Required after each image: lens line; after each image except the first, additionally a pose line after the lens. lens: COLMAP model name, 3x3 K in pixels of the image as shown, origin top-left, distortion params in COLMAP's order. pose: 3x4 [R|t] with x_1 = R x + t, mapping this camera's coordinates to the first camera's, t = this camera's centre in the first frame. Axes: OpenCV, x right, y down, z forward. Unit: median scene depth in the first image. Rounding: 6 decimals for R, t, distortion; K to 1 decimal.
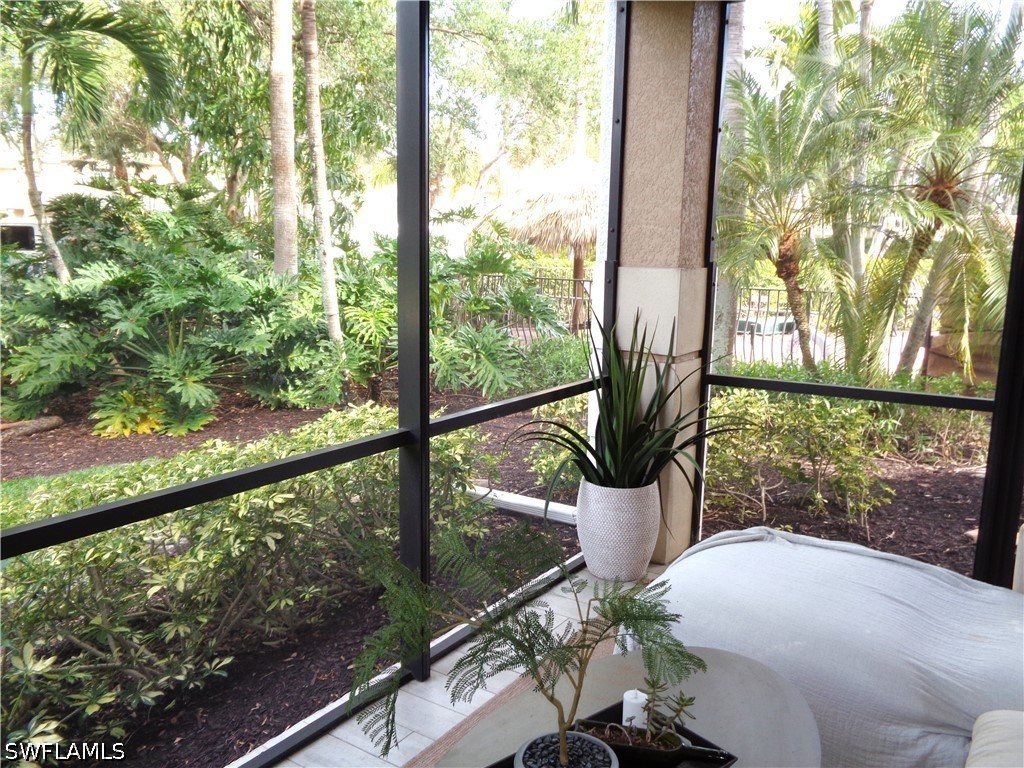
lens RADIAL K [[811.5, 0, 513.5], [0, 811.5, 386.3], [0, 0, 1]] dist [0.001325, -0.005064]
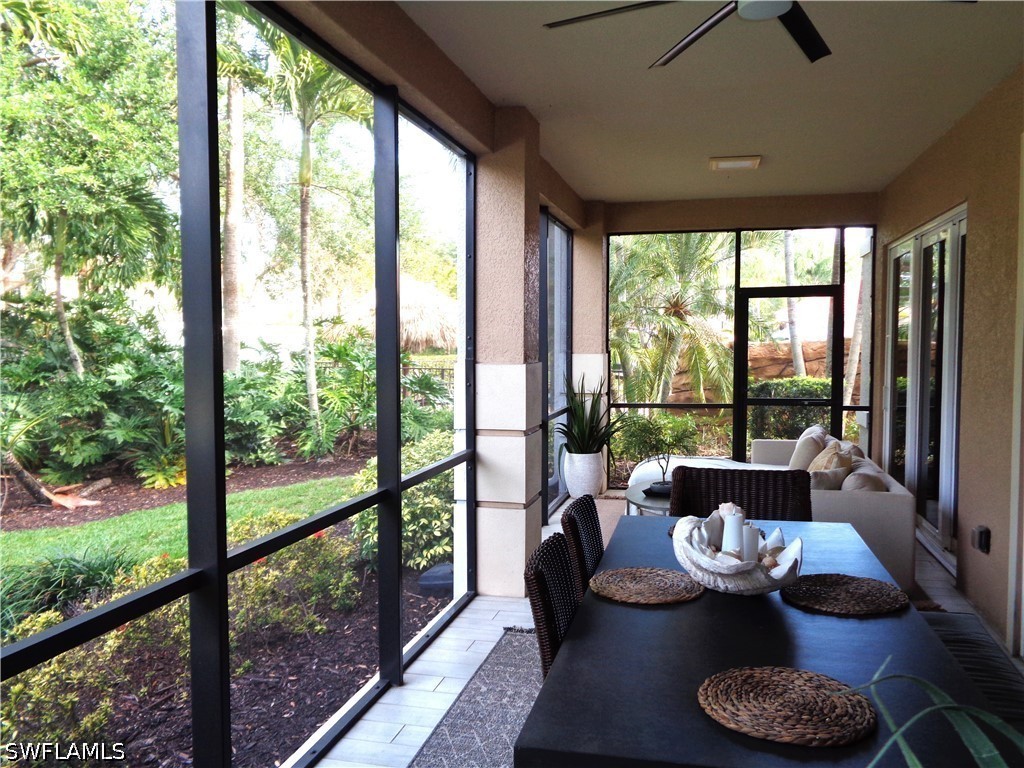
lens RADIAL K [[811.5, 0, 513.5], [0, 811.5, 386.3], [0, 0, 1]] dist [0.001325, -0.005064]
pose [[0.940305, -0.037752, 0.338232, -0.387316], [0.076076, 0.991997, -0.100773, 0.073295], [-0.331720, 0.120489, 0.935652, -0.488794]]
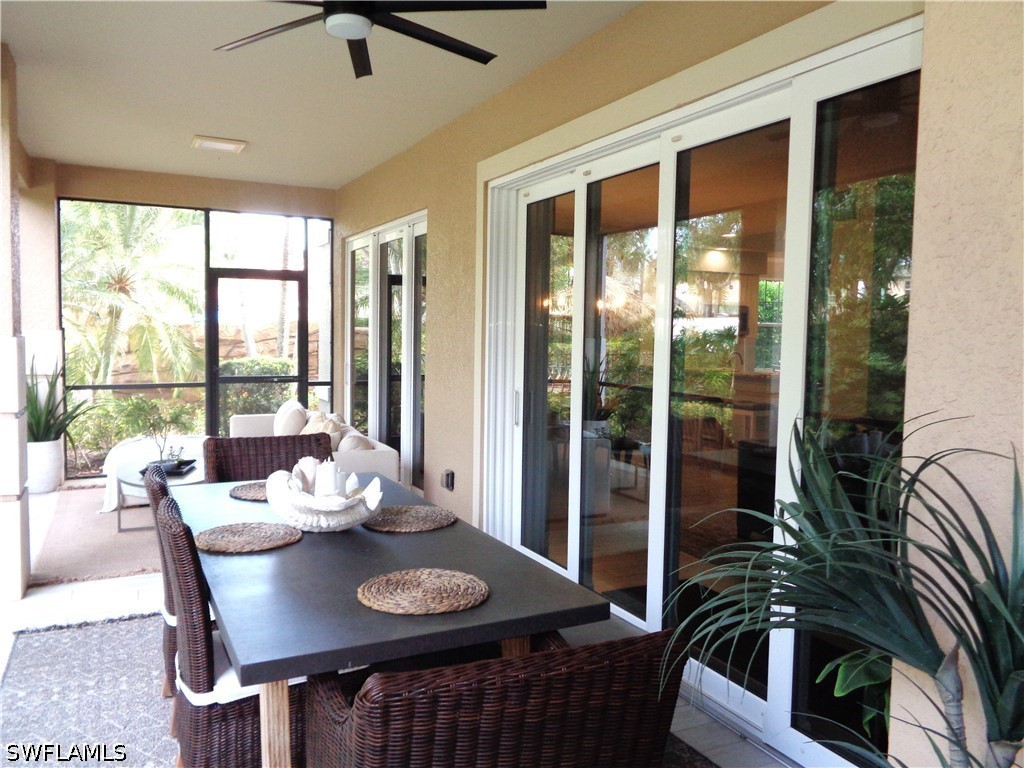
lens RADIAL K [[811.5, 0, 513.5], [0, 811.5, 386.3], [0, 0, 1]] dist [0.001325, -0.005064]
pose [[0.503296, -0.066985, 0.861514, -0.480409], [0.138386, 0.990371, -0.003841, 0.076418], [-0.852961, 0.121155, 0.507720, -0.476431]]
